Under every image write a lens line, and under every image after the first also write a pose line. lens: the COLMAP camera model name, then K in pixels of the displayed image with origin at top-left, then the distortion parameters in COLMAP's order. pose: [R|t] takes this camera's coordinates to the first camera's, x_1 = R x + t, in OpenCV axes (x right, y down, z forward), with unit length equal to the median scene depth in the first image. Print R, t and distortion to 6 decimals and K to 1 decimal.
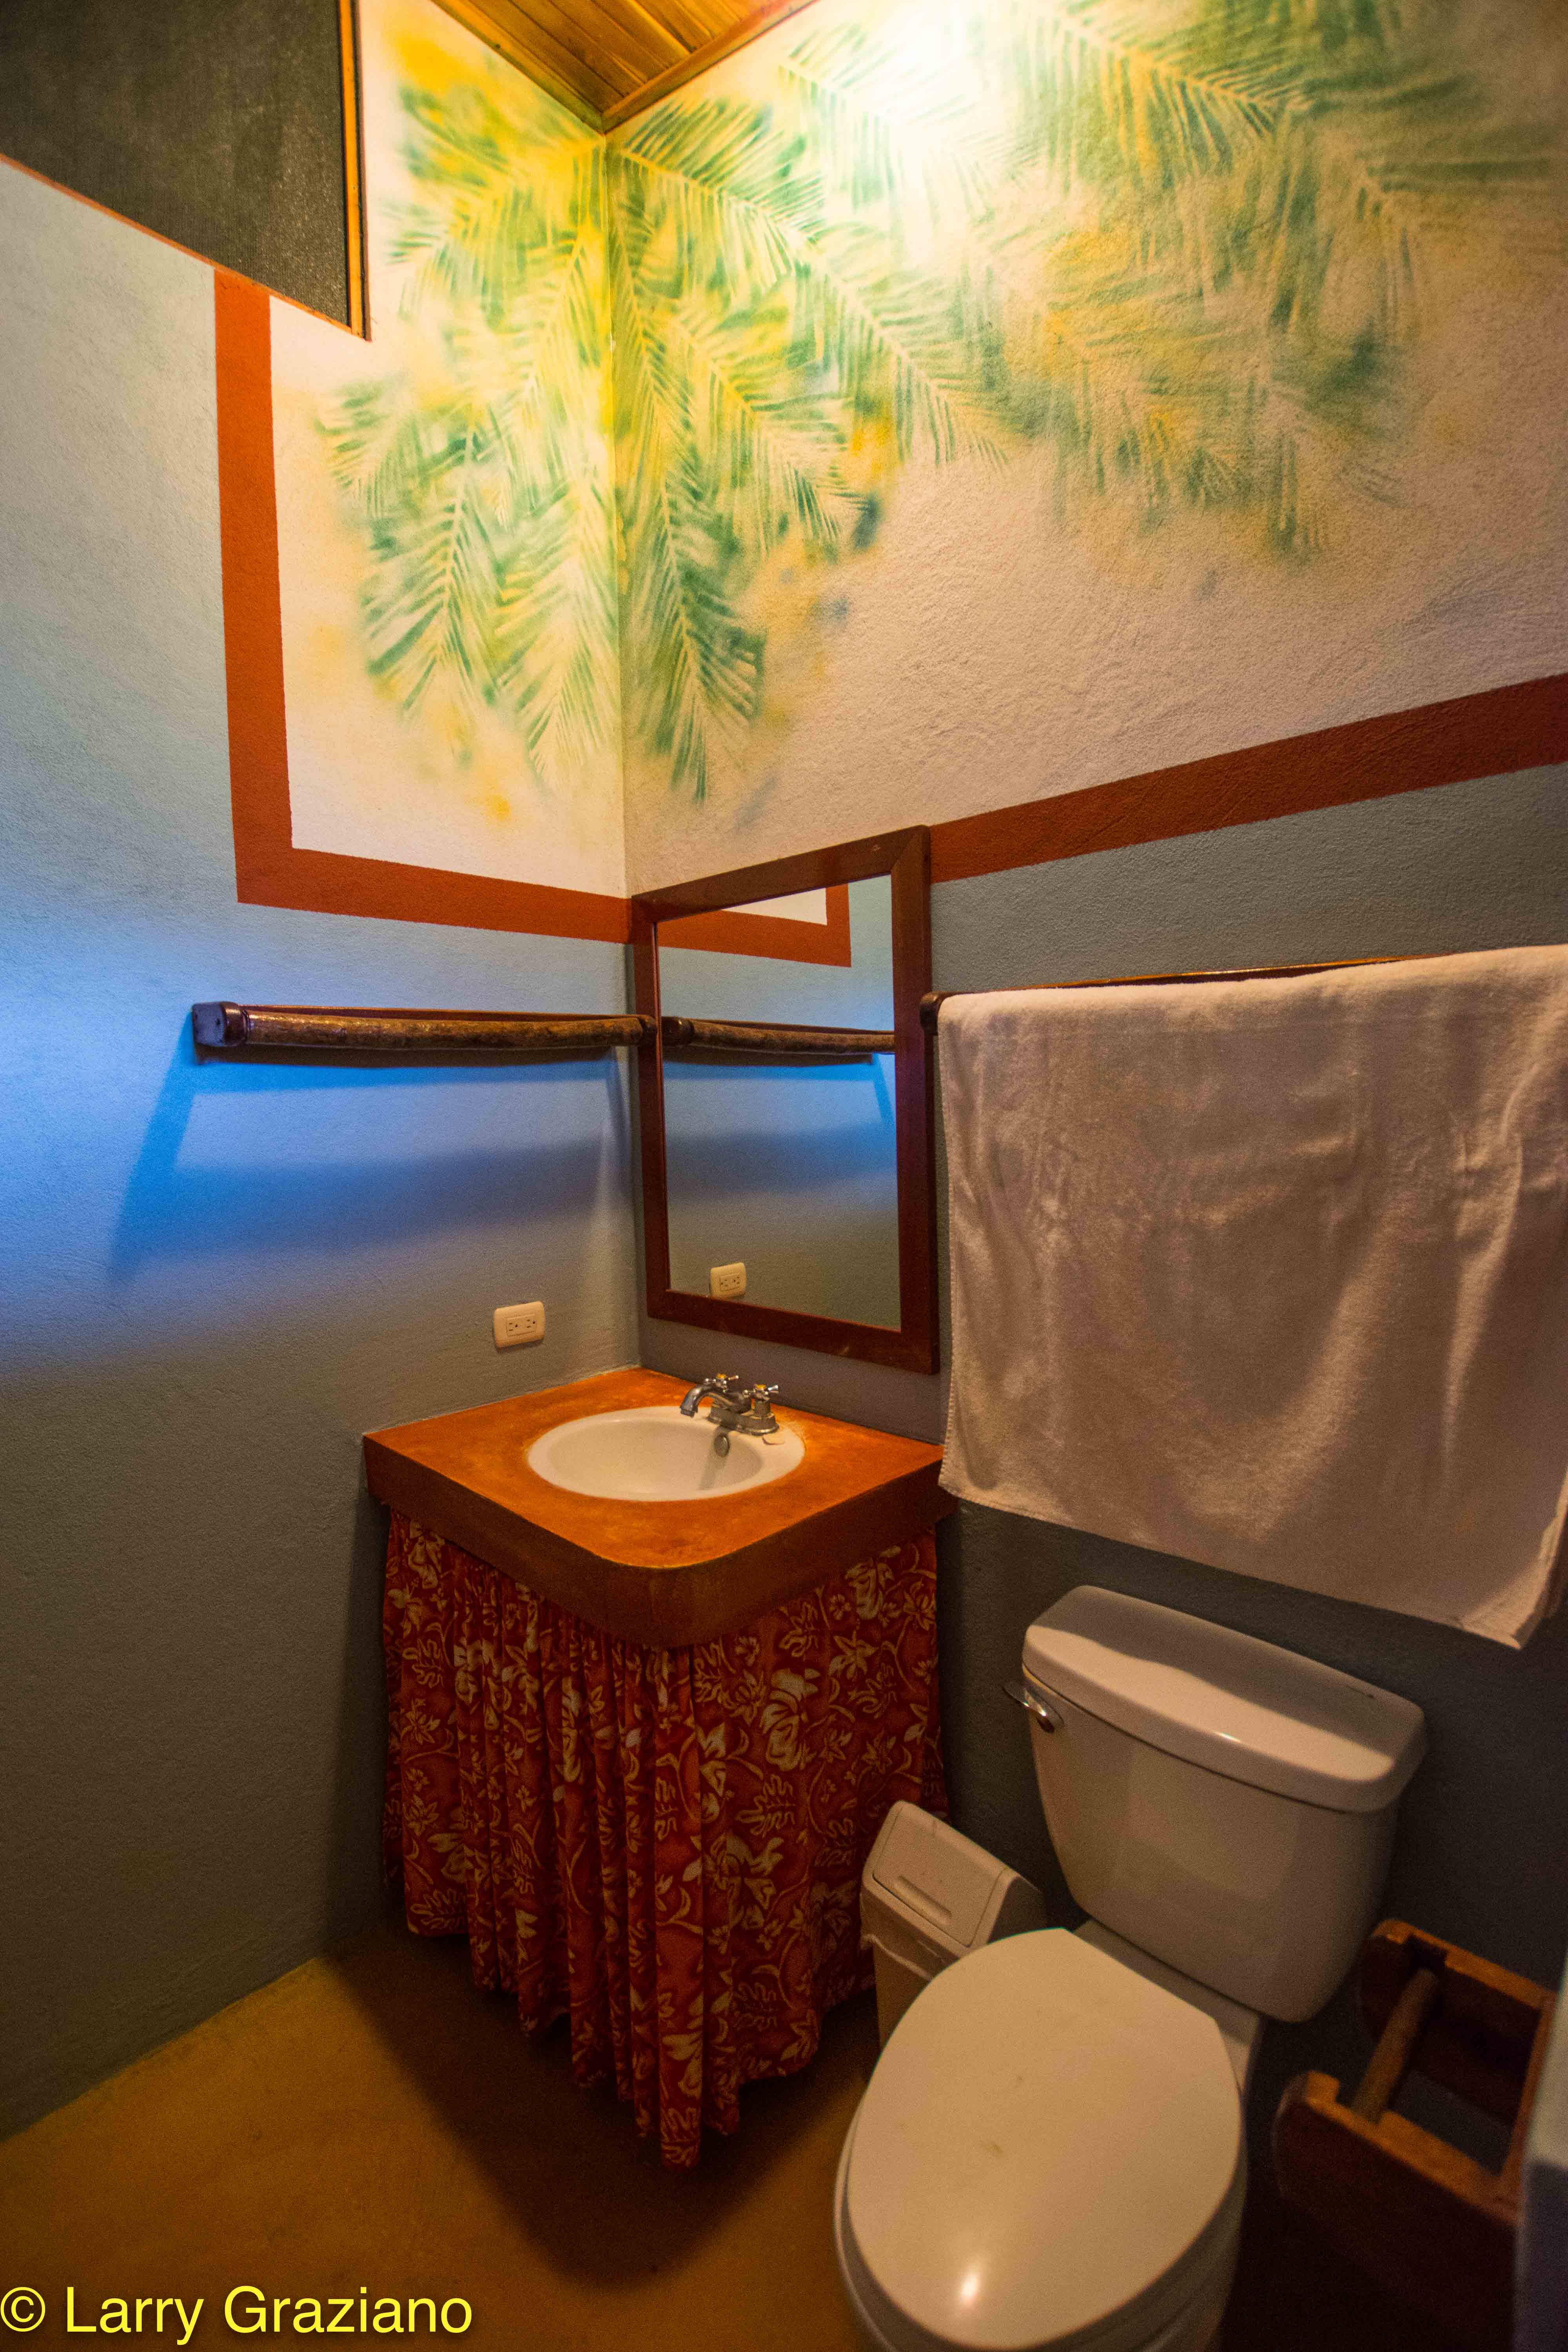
lens RADIAL K [[1036.2, 0, 765.4], [0, 1036.2, 1175.6], [0, 0, 1]] dist [-0.033172, 0.004178]
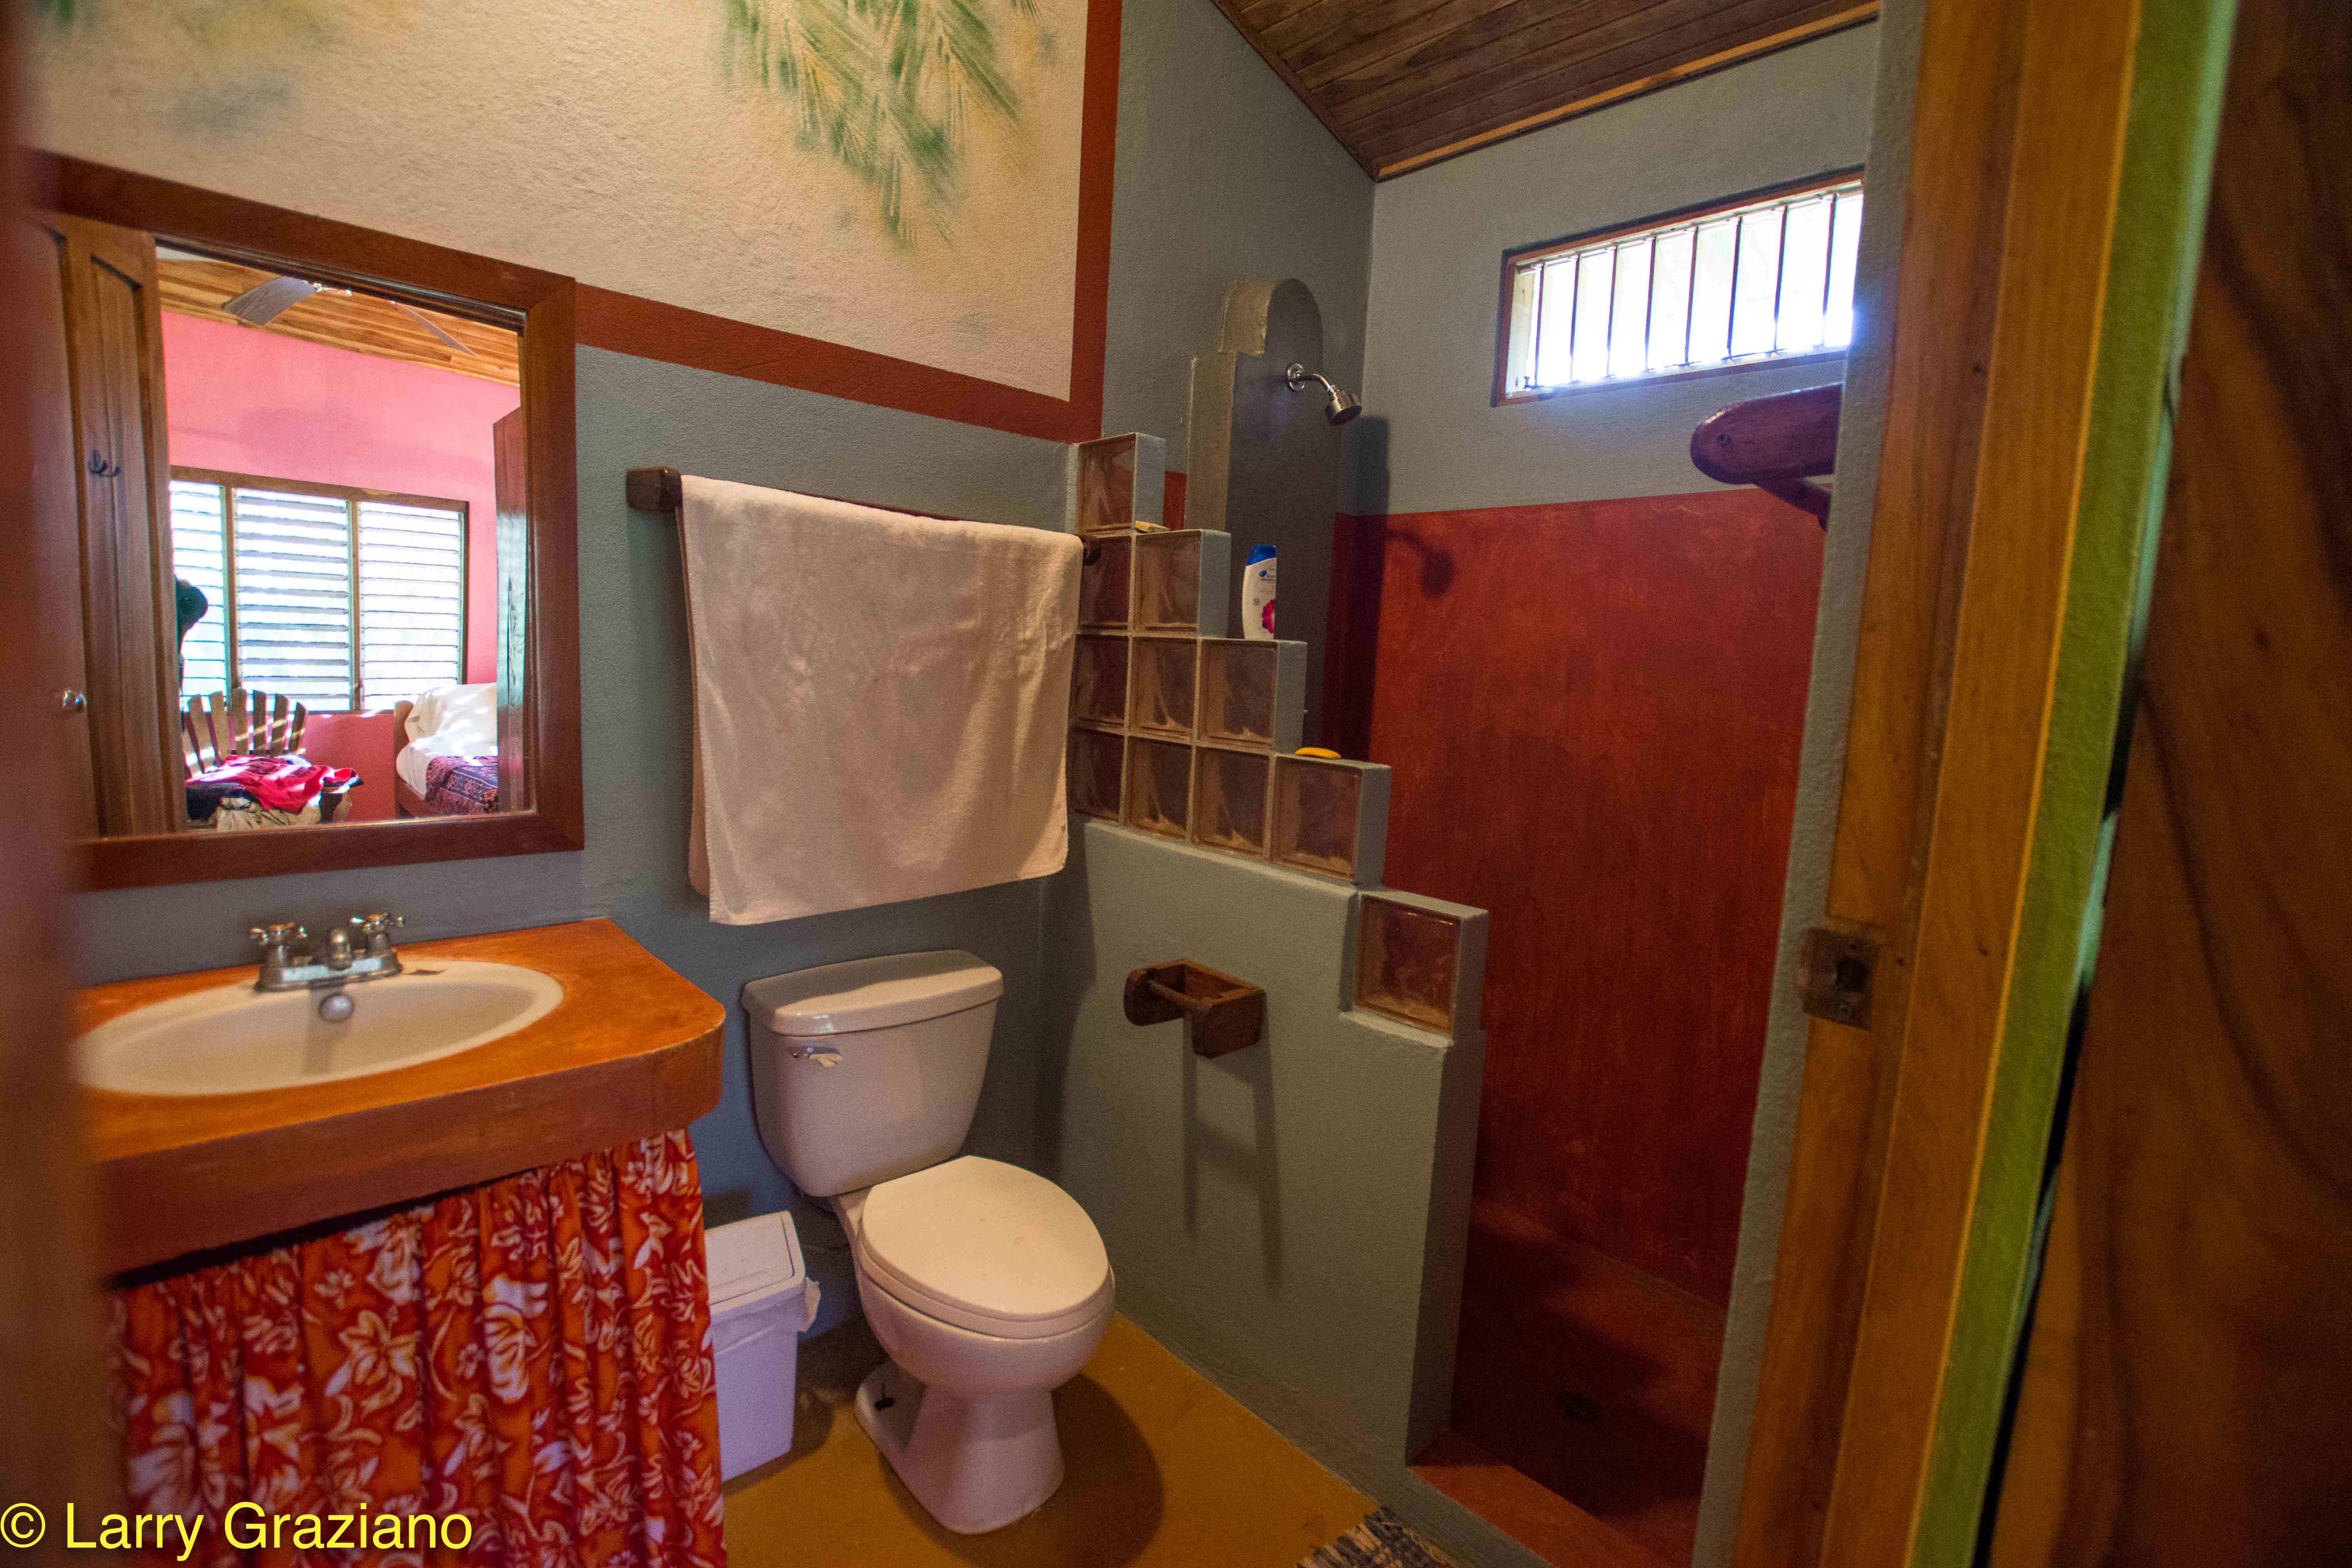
lens RADIAL K [[1036.2, 0, 1189.9], [0, 1036.2, 781.5], [0, 0, 1]] dist [-0.033172, 0.004178]
pose [[0.018562, -0.097883, 0.995025, -1.116060], [0.026470, 0.994896, 0.097376, 0.068589], [-0.999477, 0.024530, 0.021058, 0.560790]]
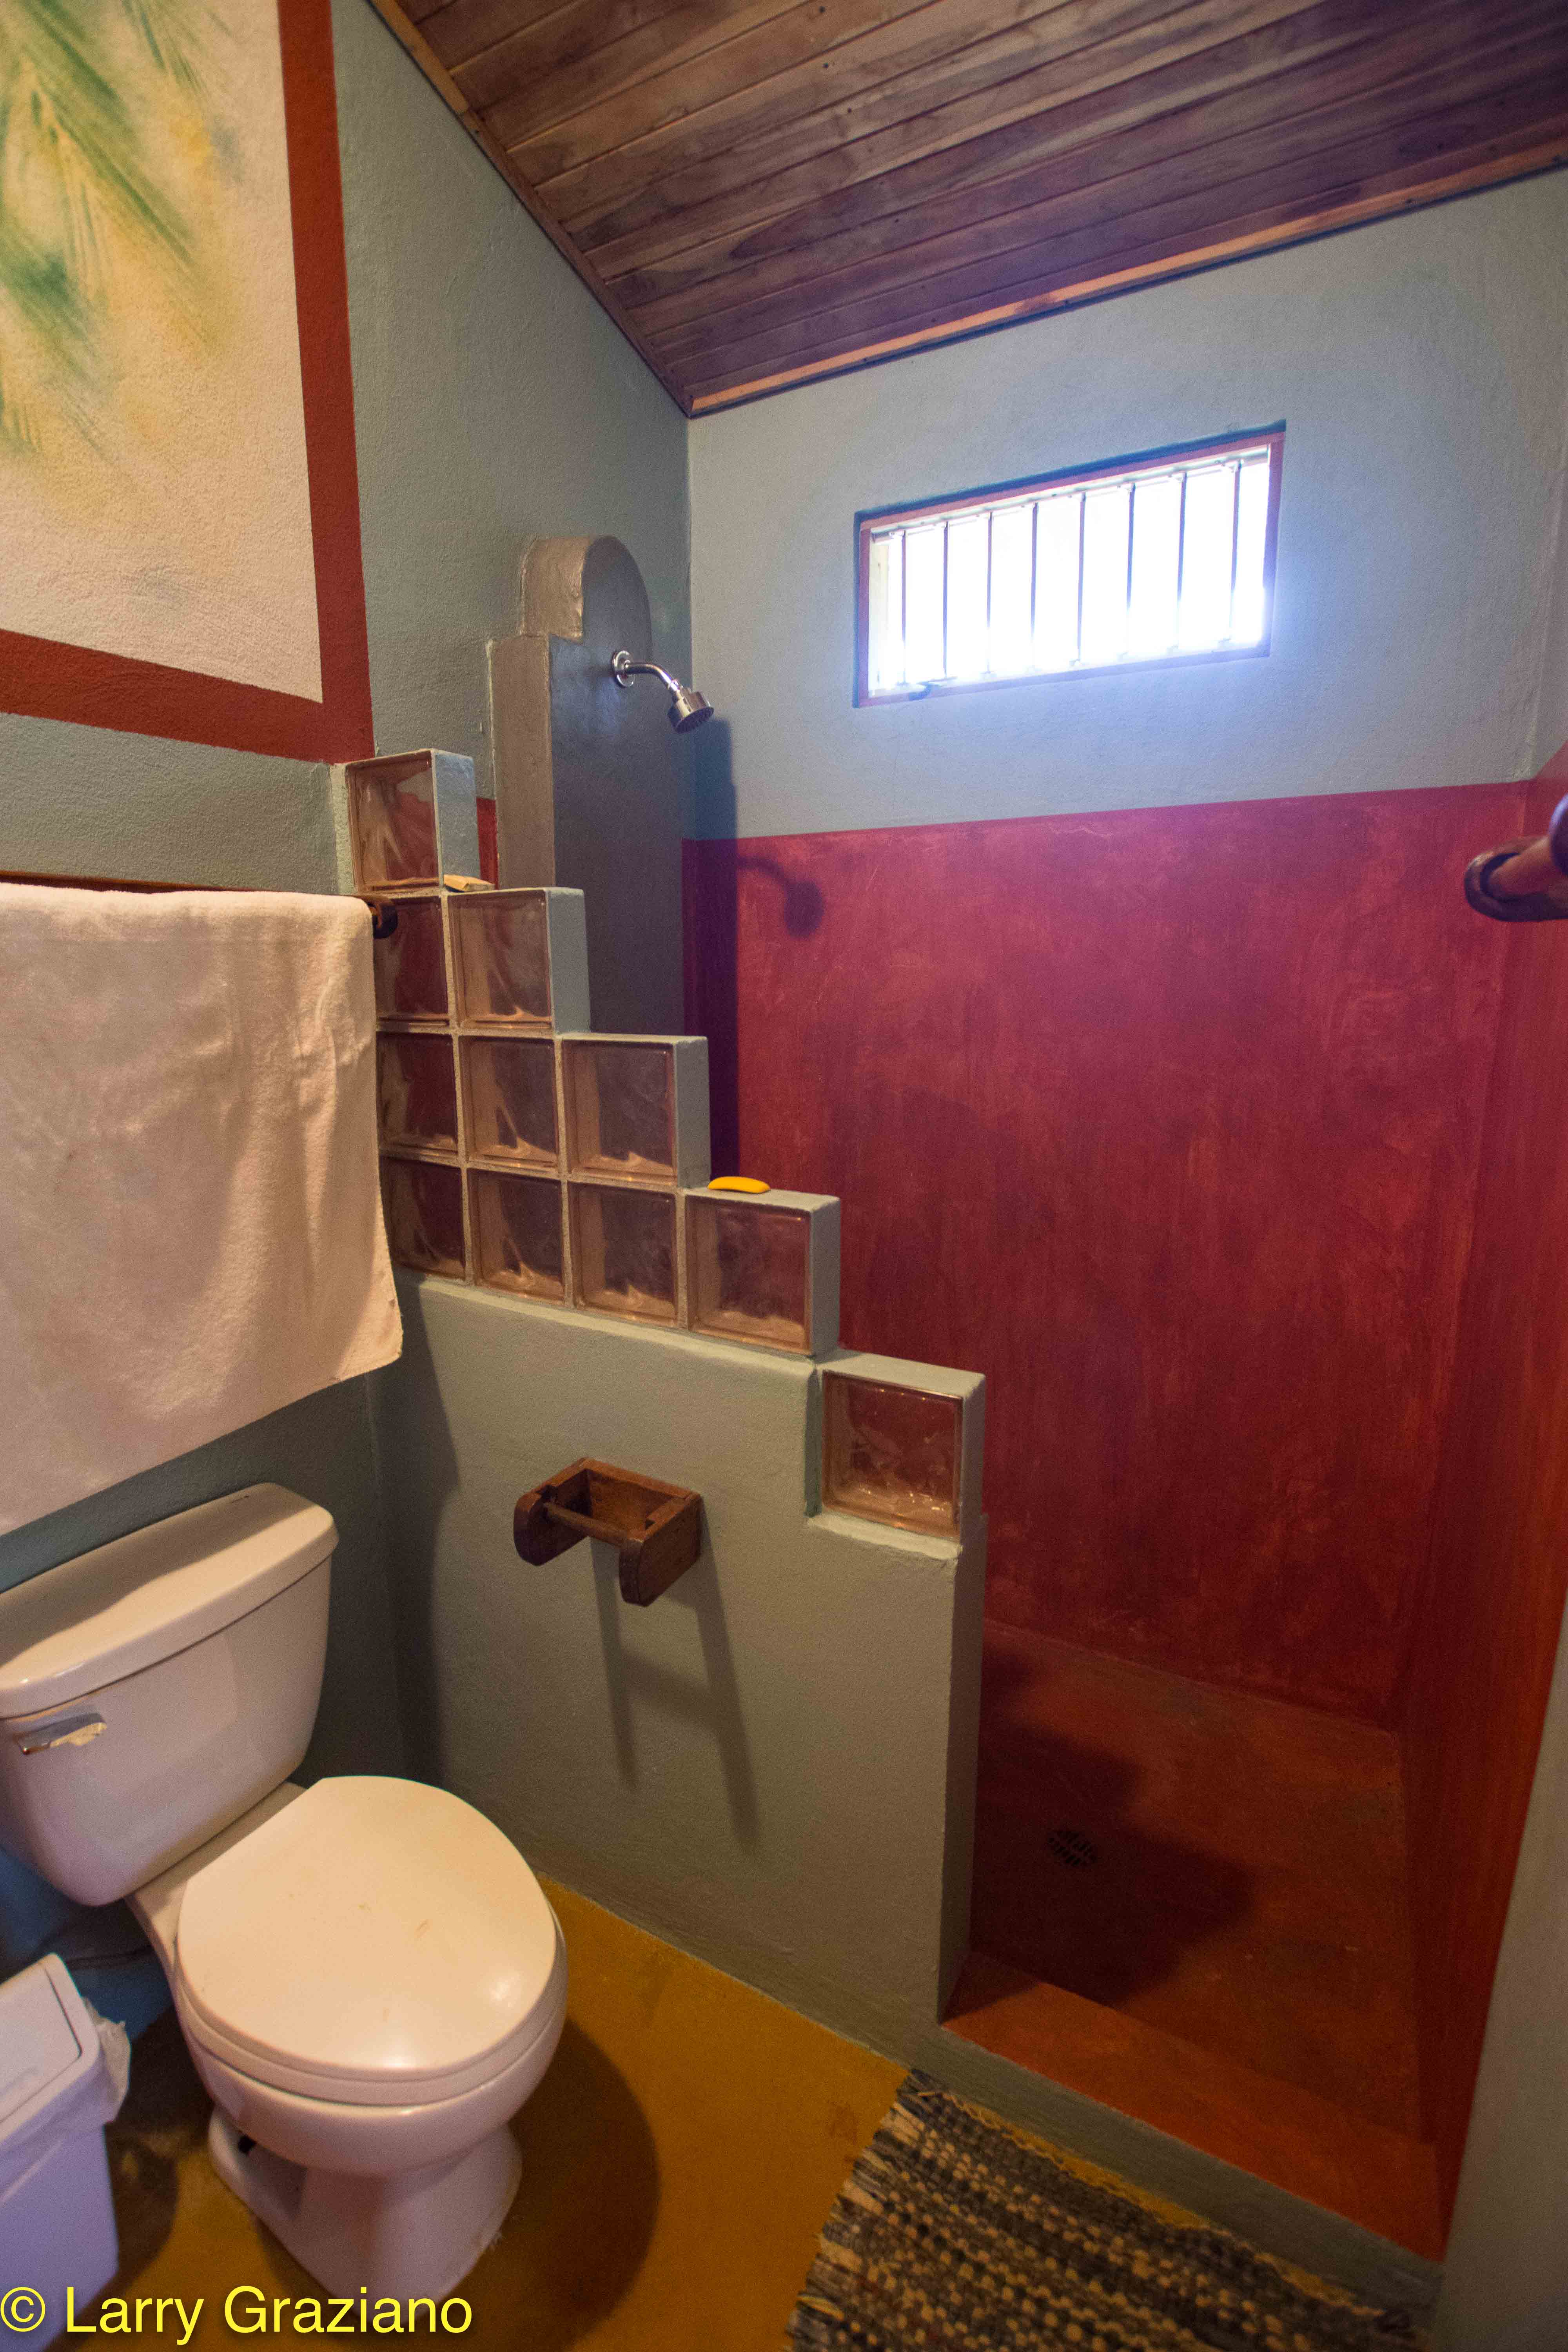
lens RADIAL K [[1036.2, 0, 776.7], [0, 1036.2, 1174.5], [0, 0, 1]] dist [-0.033172, 0.004178]
pose [[-0.268831, -0.171637, 0.947772, -0.699234], [0.087715, 0.975544, 0.201546, -0.062667], [-0.959185, 0.137315, -0.247201, 0.650153]]
